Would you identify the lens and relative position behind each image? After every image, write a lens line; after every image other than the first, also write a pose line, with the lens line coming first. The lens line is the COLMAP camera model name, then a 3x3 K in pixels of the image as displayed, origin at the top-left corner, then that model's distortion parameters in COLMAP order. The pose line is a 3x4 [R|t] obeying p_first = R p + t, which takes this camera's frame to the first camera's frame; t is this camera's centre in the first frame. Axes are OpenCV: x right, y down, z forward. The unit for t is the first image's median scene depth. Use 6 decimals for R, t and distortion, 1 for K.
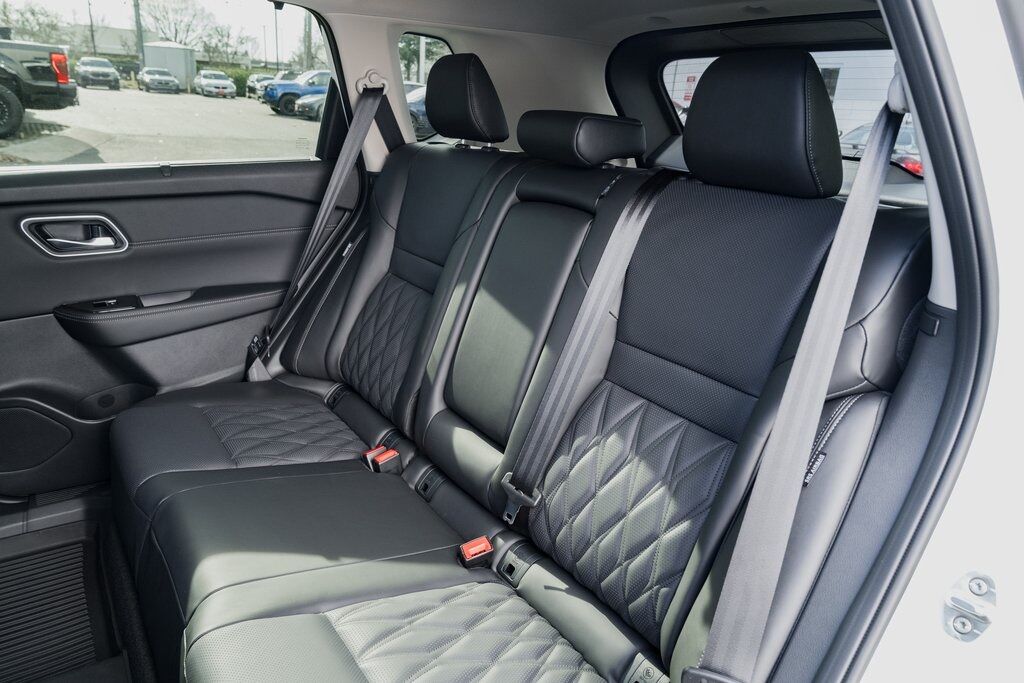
lens RADIAL K [[697.0, 0, 494.6], [0, 697.0, 343.3], [0, 0, 1]] dist [-0.014543, 0.018234]
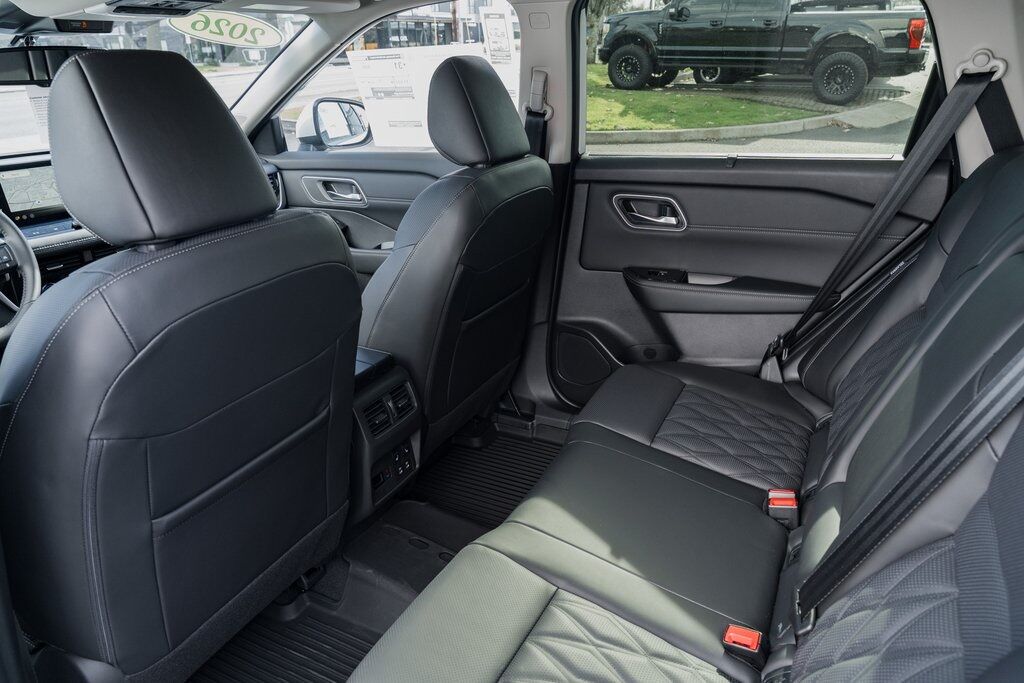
lens RADIAL K [[697.0, 0, 517.9], [0, 697.0, 343.3], [0, 0, 1]] dist [-0.014543, 0.018234]
pose [[0.485350, 0.282546, -0.827407, 0.306187], [-0.239716, 0.953083, 0.184848, -0.098795], [0.840816, 0.108627, 0.530310, 0.187698]]
